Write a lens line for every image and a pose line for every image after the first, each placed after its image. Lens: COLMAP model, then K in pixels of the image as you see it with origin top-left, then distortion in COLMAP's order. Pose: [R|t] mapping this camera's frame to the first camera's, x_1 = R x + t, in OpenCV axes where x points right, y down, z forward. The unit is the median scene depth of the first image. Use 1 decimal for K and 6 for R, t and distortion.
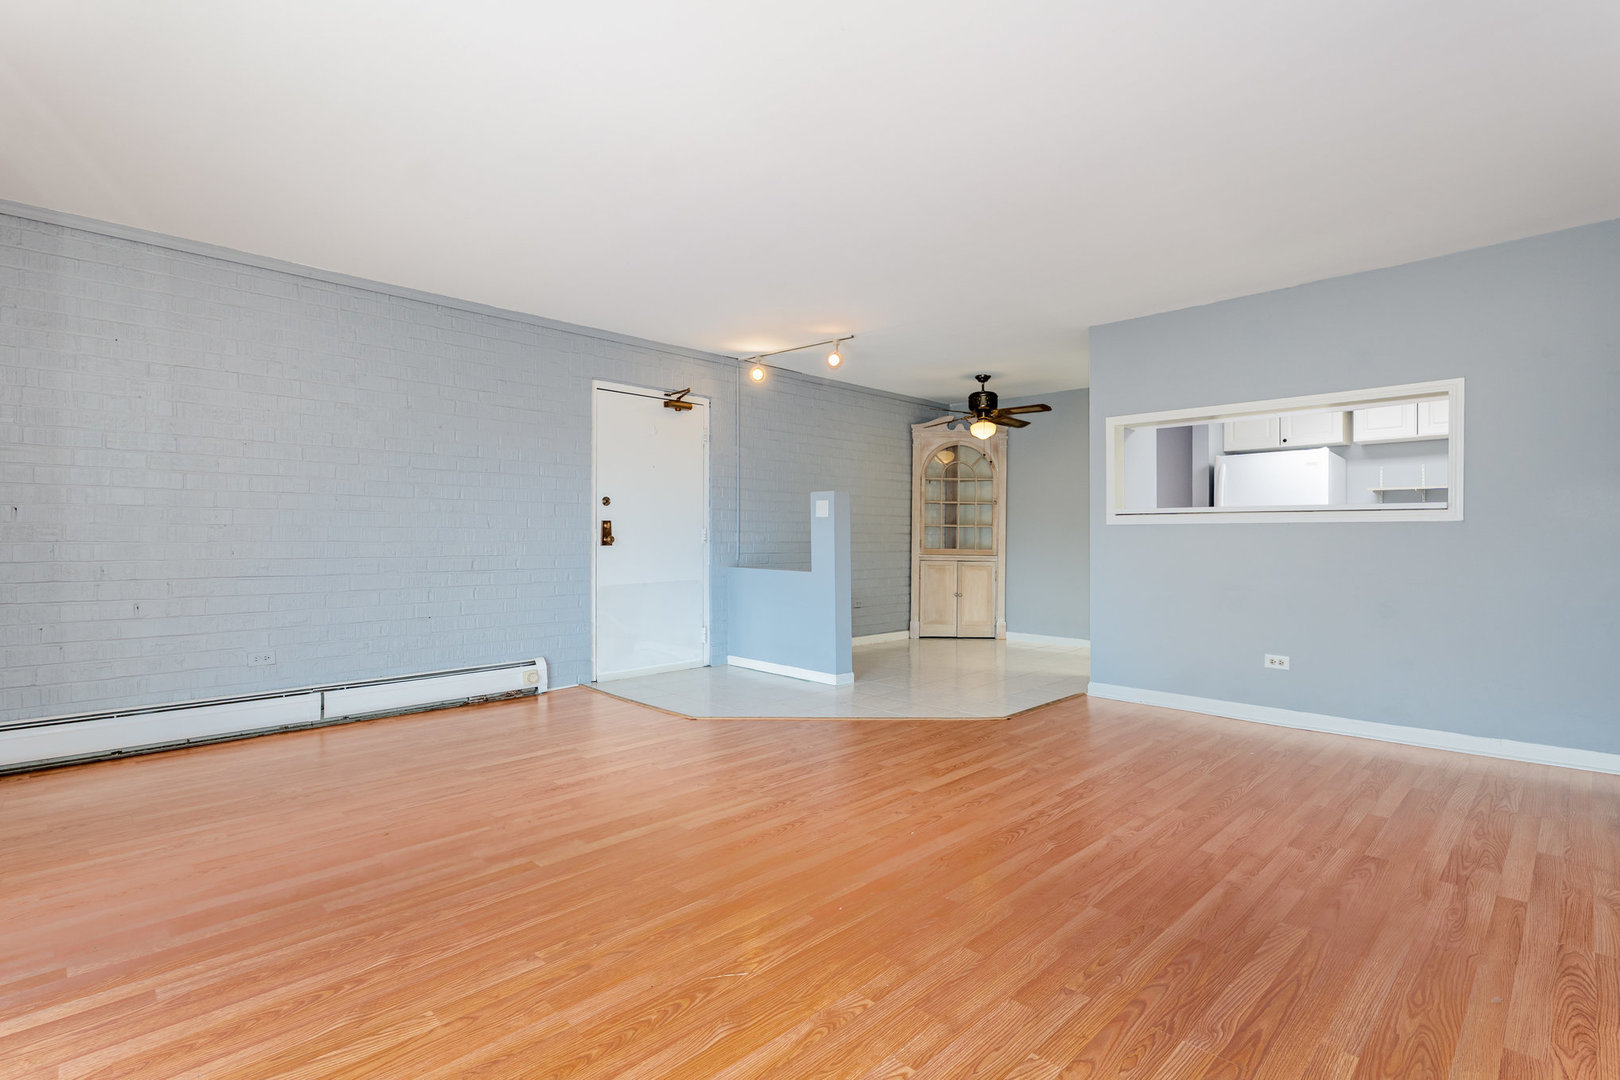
lens RADIAL K [[754.3, 0, 806.2], [0, 754.3, 543.4], [0, 0, 1]] dist [0.038305, 0.000131]
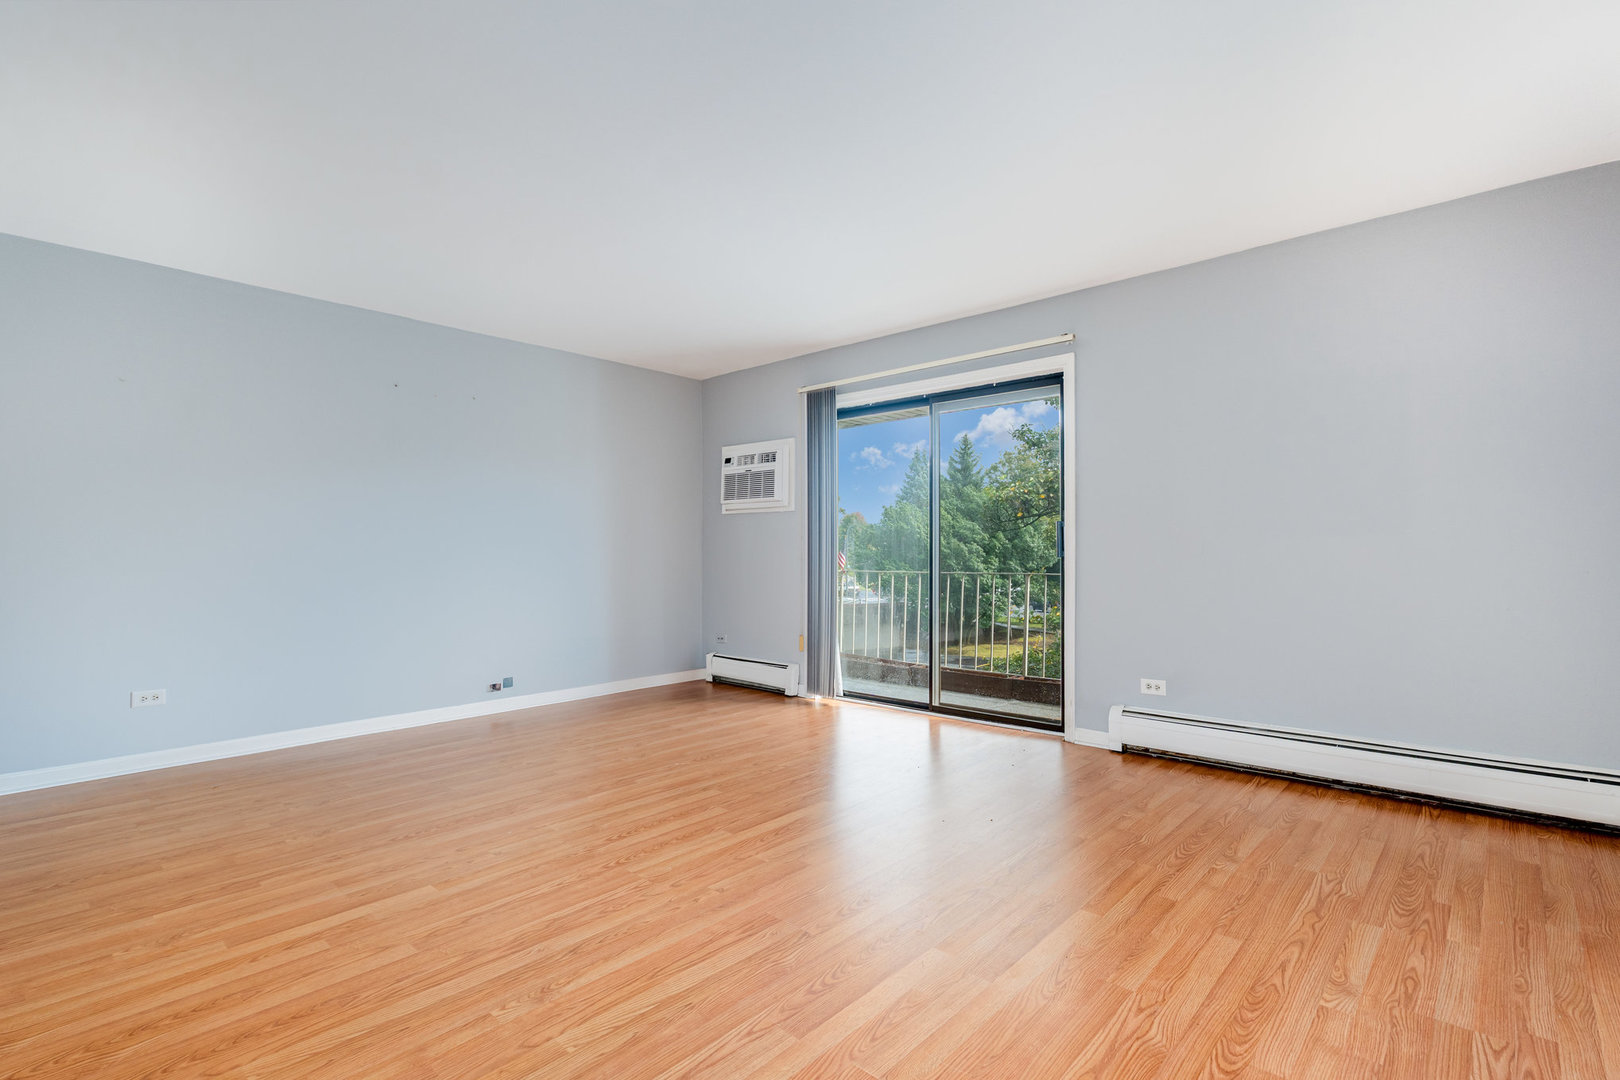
lens RADIAL K [[754.3, 0, 808.2], [0, 754.3, 547.1], [0, 0, 1]] dist [0.038305, 0.000131]
pose [[-0.998734, 0.003392, -0.050197, -0.195093], [0.003514, 0.999991, -0.002333, -0.014204], [0.050189, -0.002507, -0.998737, 1.795719]]
